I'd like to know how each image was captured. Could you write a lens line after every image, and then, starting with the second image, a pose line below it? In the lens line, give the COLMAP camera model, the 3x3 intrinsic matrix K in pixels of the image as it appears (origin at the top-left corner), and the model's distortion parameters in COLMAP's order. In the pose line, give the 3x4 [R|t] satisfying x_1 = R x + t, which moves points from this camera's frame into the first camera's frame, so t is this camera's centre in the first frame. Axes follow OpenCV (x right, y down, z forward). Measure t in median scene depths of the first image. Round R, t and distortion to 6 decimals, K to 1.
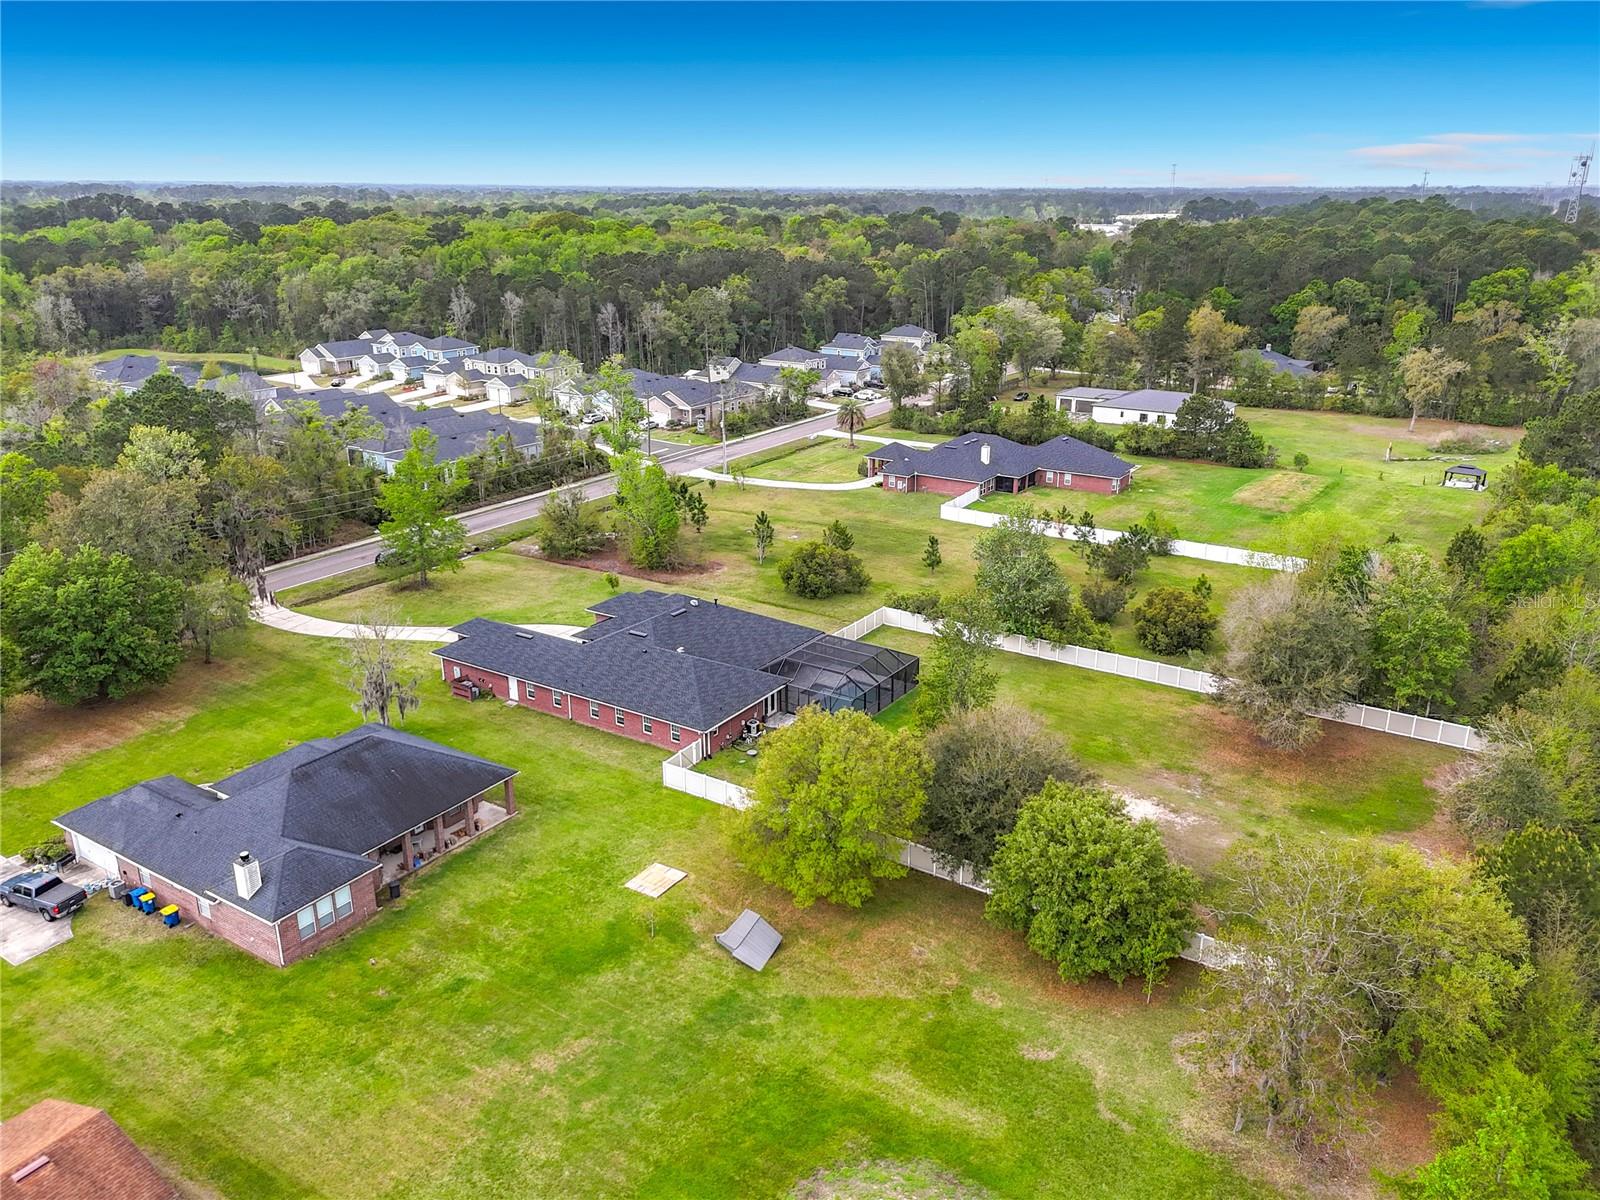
lens RADIAL K [[1143.7, 0, 848.3], [0, 1143.7, 653.2], [0, 0, 1]] dist [0.067723, -0.067378]
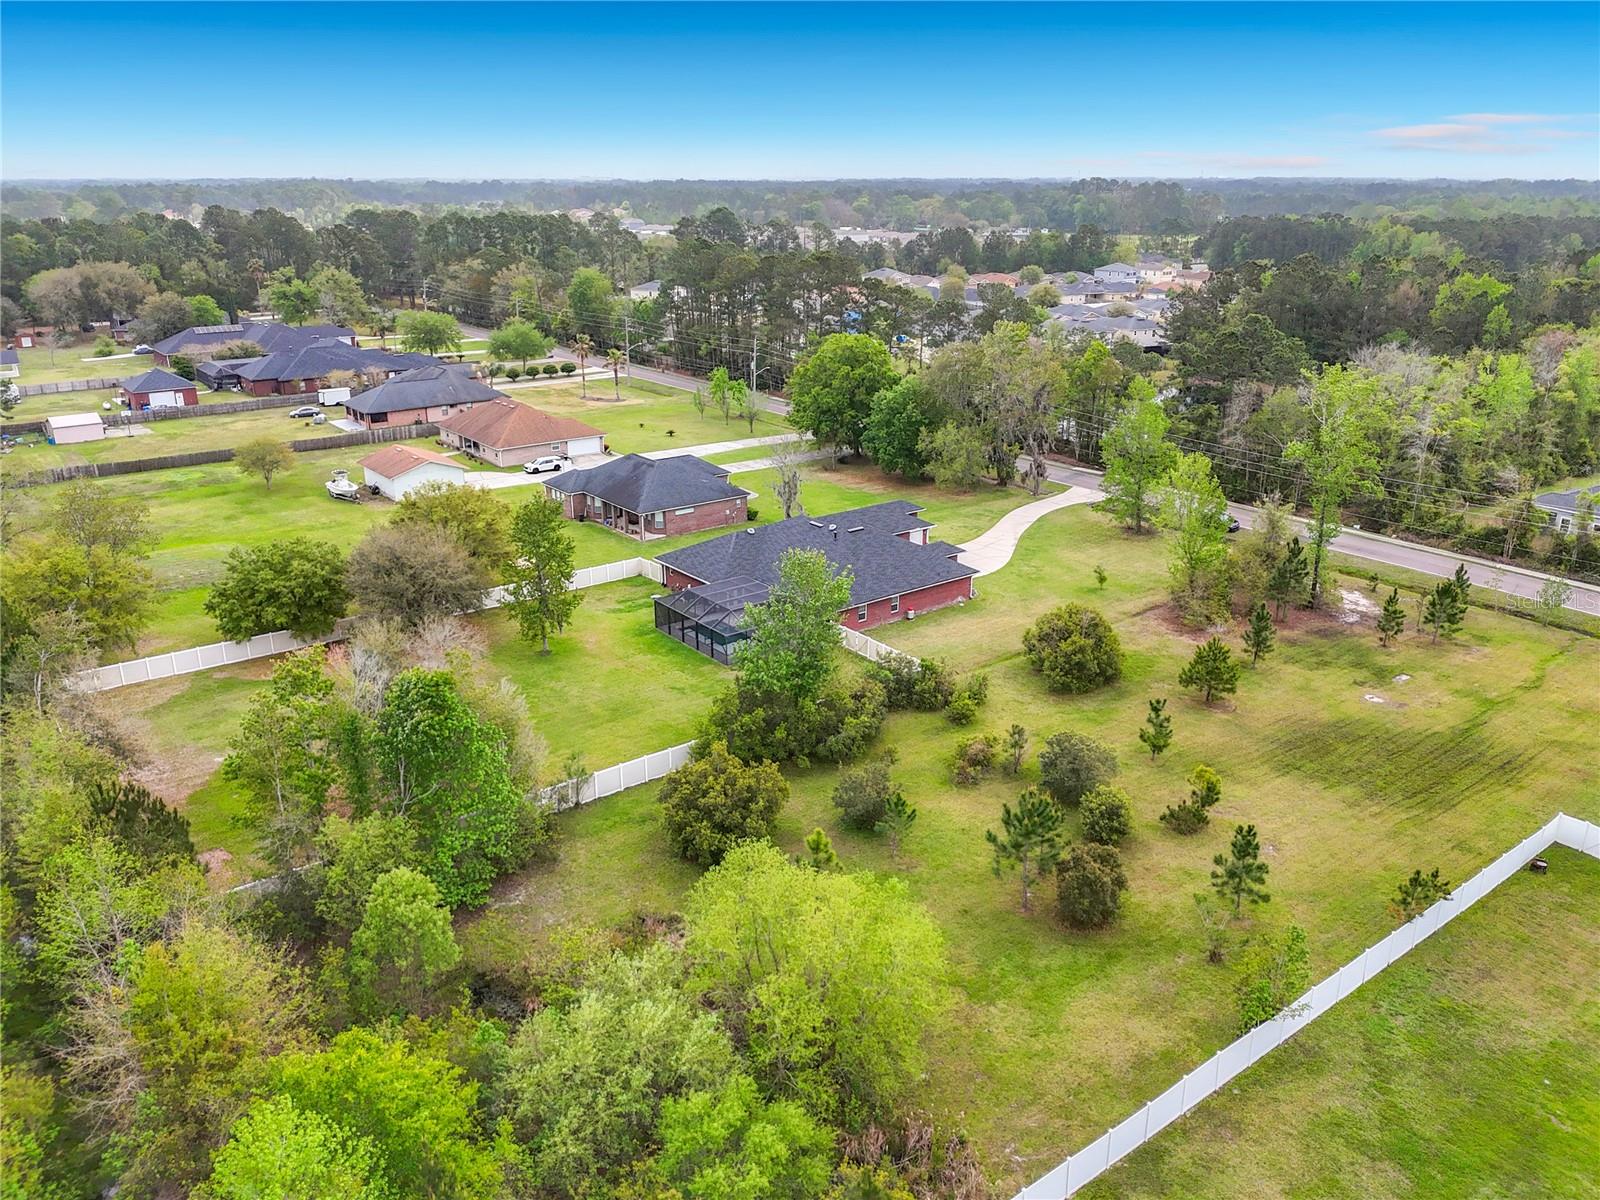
lens RADIAL K [[1209.3, 0, 799.0], [0, 1209.3, 600.7], [0, 0, 1]] dist [0.037641, -0.066173]
pose [[-0.348399, 0.305755, -0.886077, 0.658196], [-0.351438, 0.833738, 0.425878, -0.334948], [0.868970, 0.459777, -0.183020, 0.887876]]
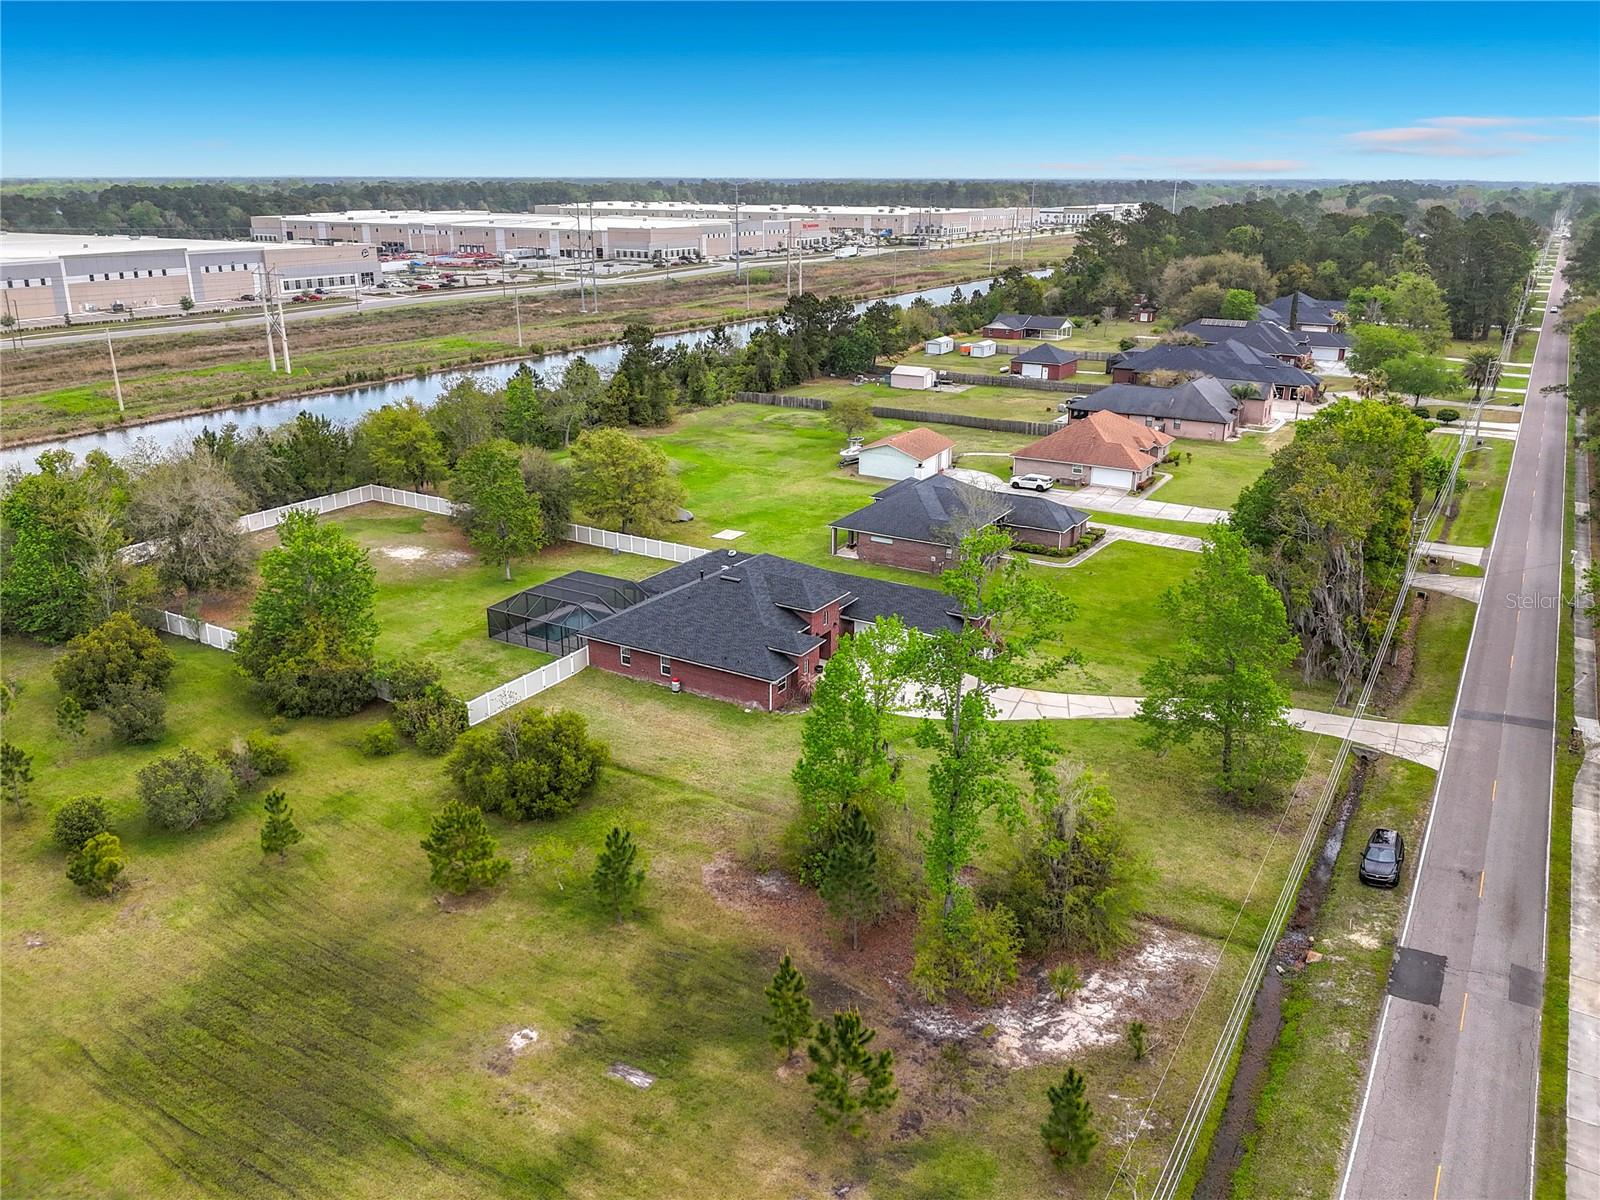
lens RADIAL K [[1207.6, 0, 800.7], [0, 1207.6, 609.8], [0, 0, 1]] dist [0.043074, -0.075612]
pose [[-0.999977, -0.004869, -0.004683, -0.141414], [-0.006750, 0.748207, 0.663431, -0.483738], [0.000274, 0.663447, -0.748223, 1.279004]]
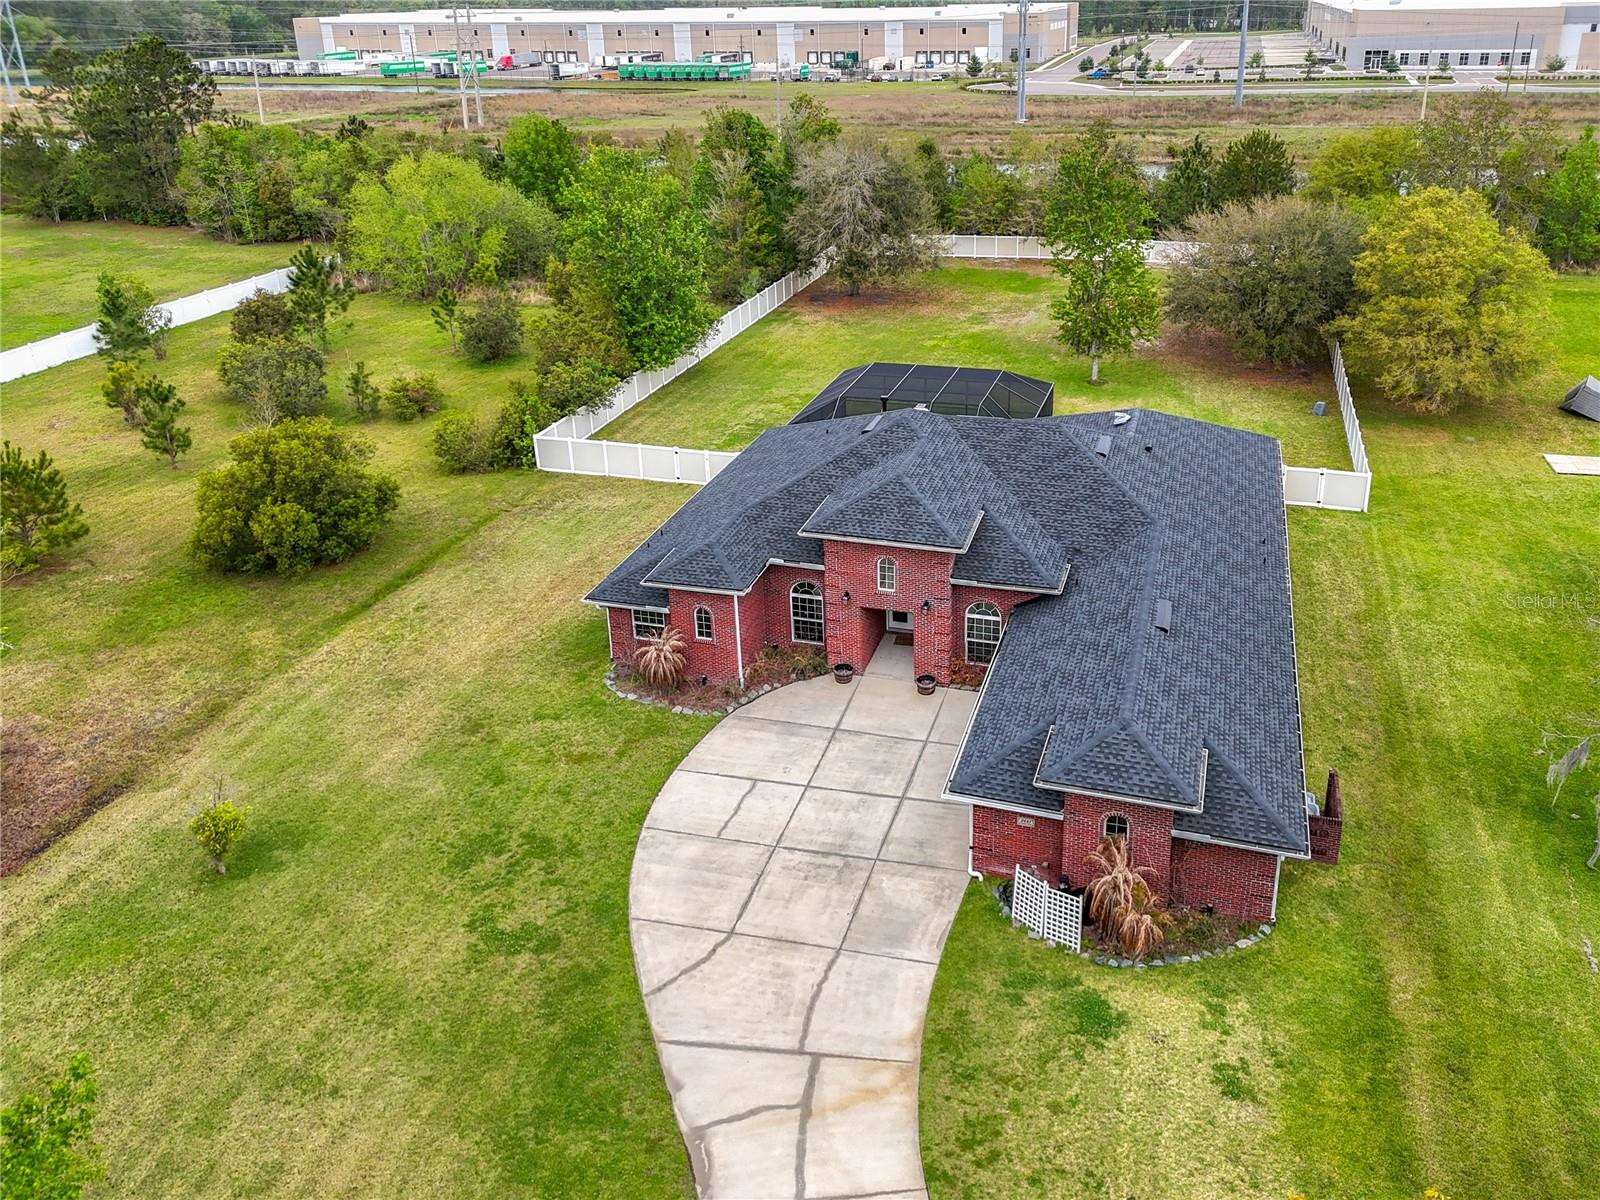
lens RADIAL K [[1232.5, 0, 846.7], [0, 1232.5, 526.0], [0, 0, 1]] dist [0.073924, -0.078409]
pose [[-0.269180, -0.381167, 0.884451, -0.409751], [0.371088, 0.806390, 0.460465, -0.170982], [-0.888727, 0.452157, -0.075617, 0.793165]]
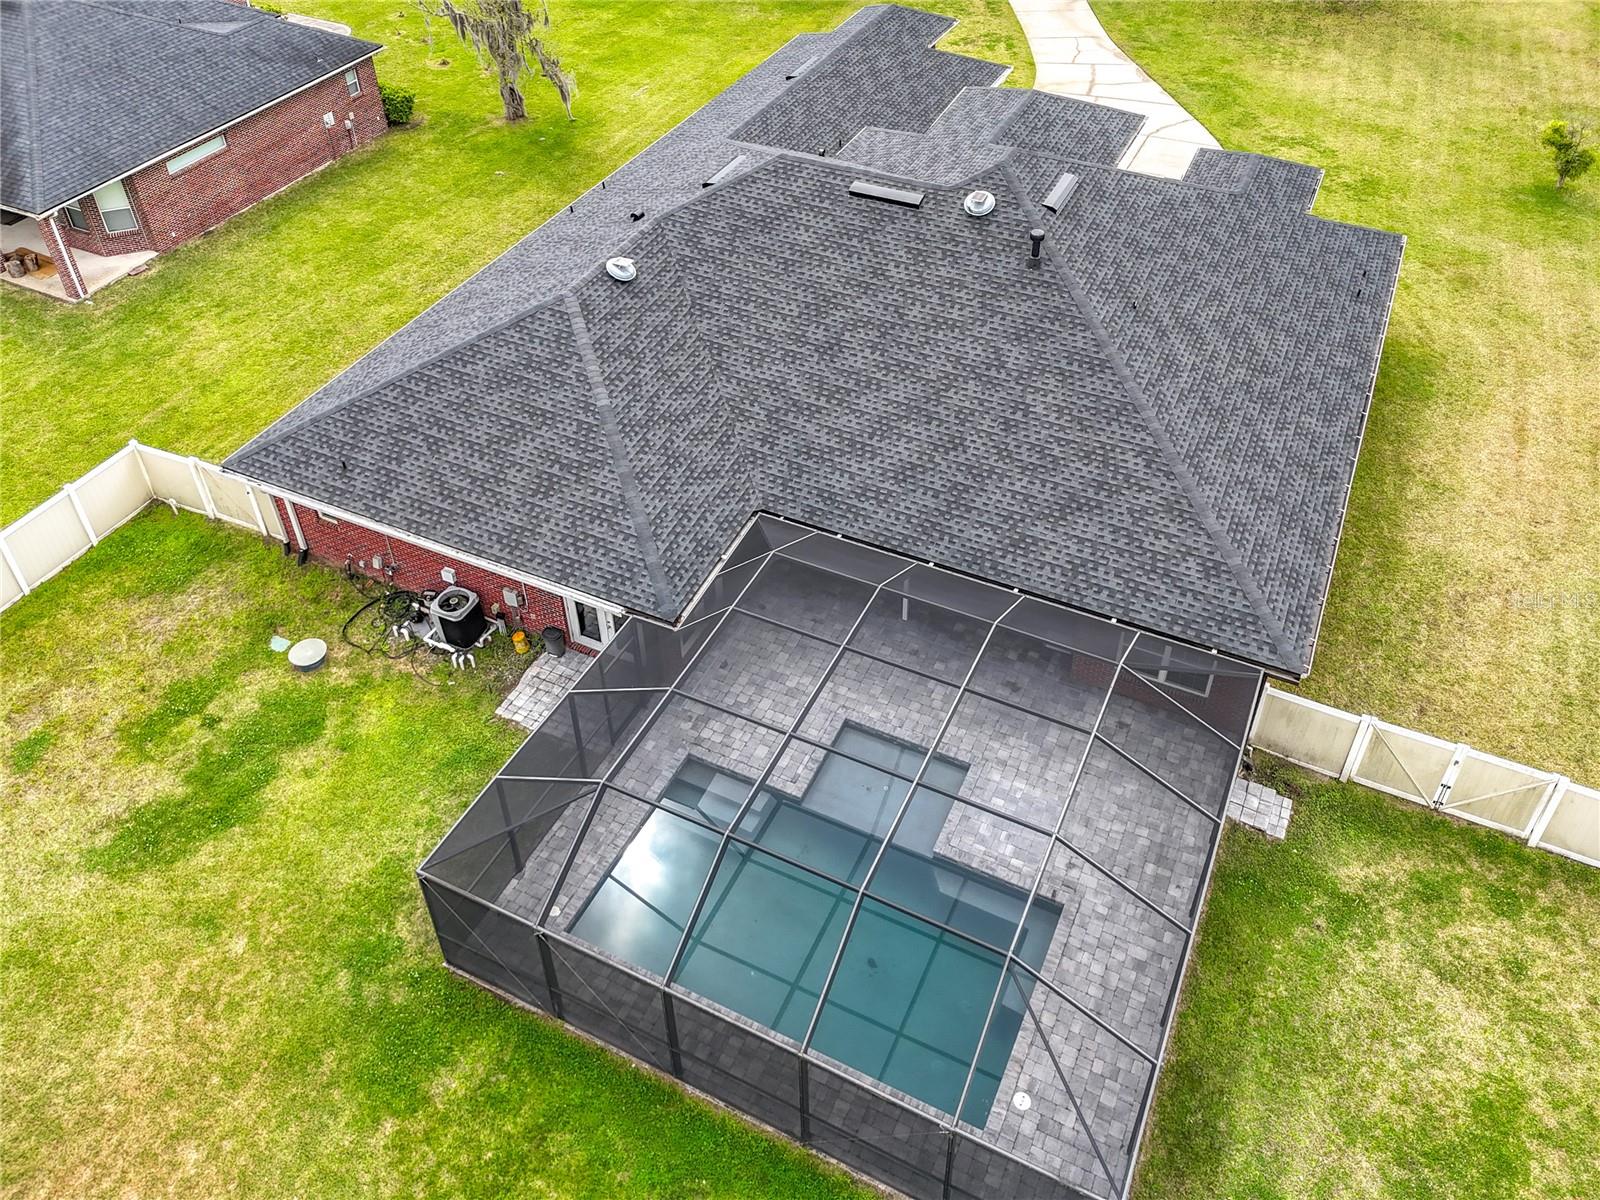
lens RADIAL K [[1242.7, 0, 788.9], [0, 1242.7, 485.5], [0, 0, 1]] dist [0.065070, -0.066343]
pose [[0.102993, 0.625270, -0.773582, 0.089611], [-0.359784, 0.748478, 0.557078, -0.101284], [0.927334, 0.220947, 0.302050, 0.650452]]
